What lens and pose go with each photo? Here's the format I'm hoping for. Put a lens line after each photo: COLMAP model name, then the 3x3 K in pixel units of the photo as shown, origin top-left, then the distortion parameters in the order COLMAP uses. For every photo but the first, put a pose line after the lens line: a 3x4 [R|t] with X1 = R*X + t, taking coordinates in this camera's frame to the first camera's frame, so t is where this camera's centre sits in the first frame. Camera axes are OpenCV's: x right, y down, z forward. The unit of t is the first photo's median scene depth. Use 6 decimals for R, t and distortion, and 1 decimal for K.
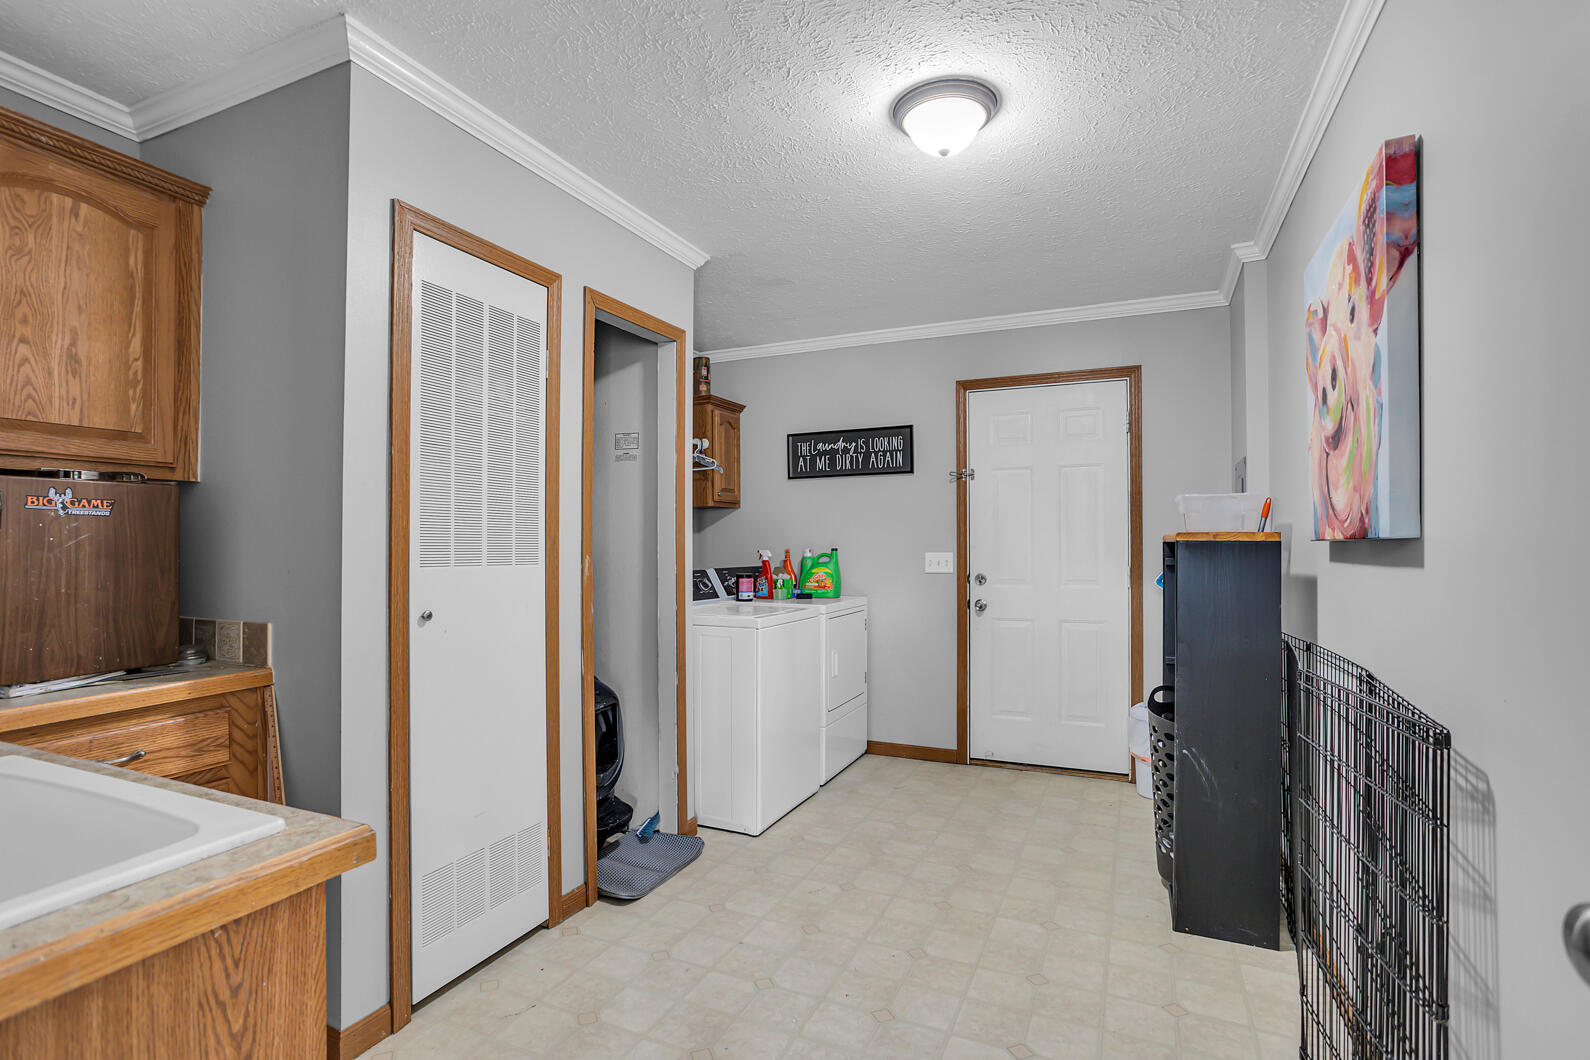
lens RADIAL K [[767.3, 0, 791.9], [0, 767.3, 535.7], [0, 0, 1]] dist [-0.029275, 0.005938]
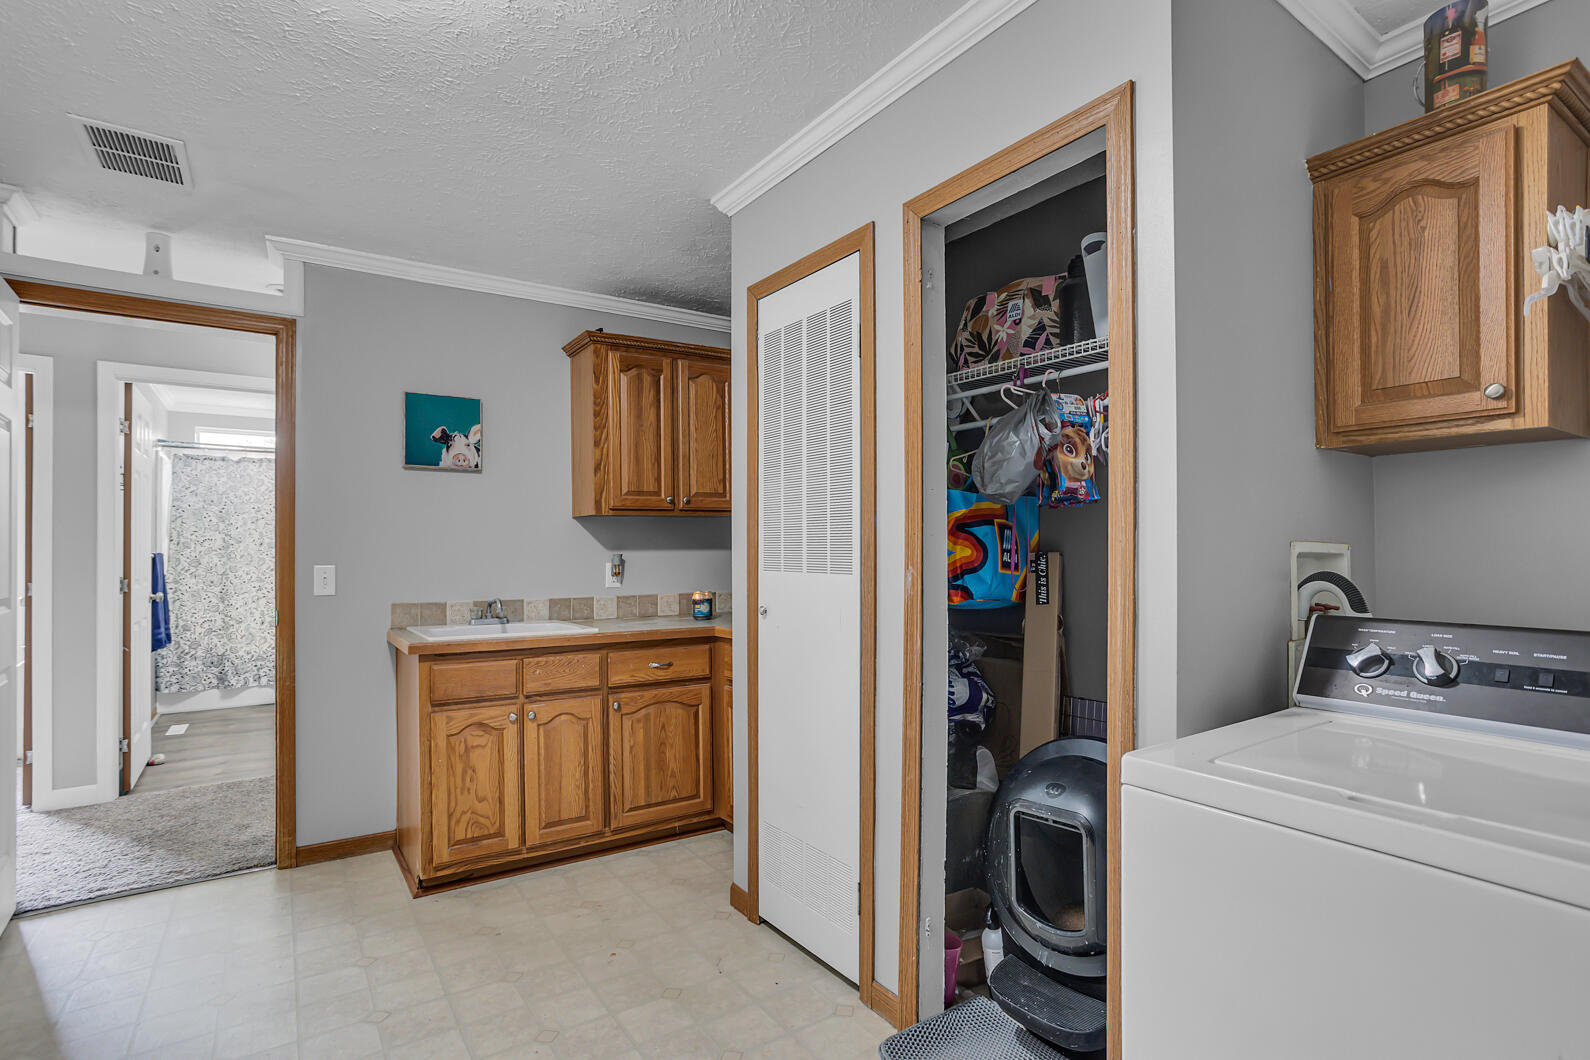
lens RADIAL K [[767.3, 0, 778.4], [0, 767.3, 552.6], [0, 0, 1]] dist [-0.029275, 0.005938]
pose [[-0.515513, 0.009483, -0.856829, 0.502465], [0.011597, 0.999924, 0.004090, 0.007791], [0.856803, -0.007828, -0.515584, 1.489651]]
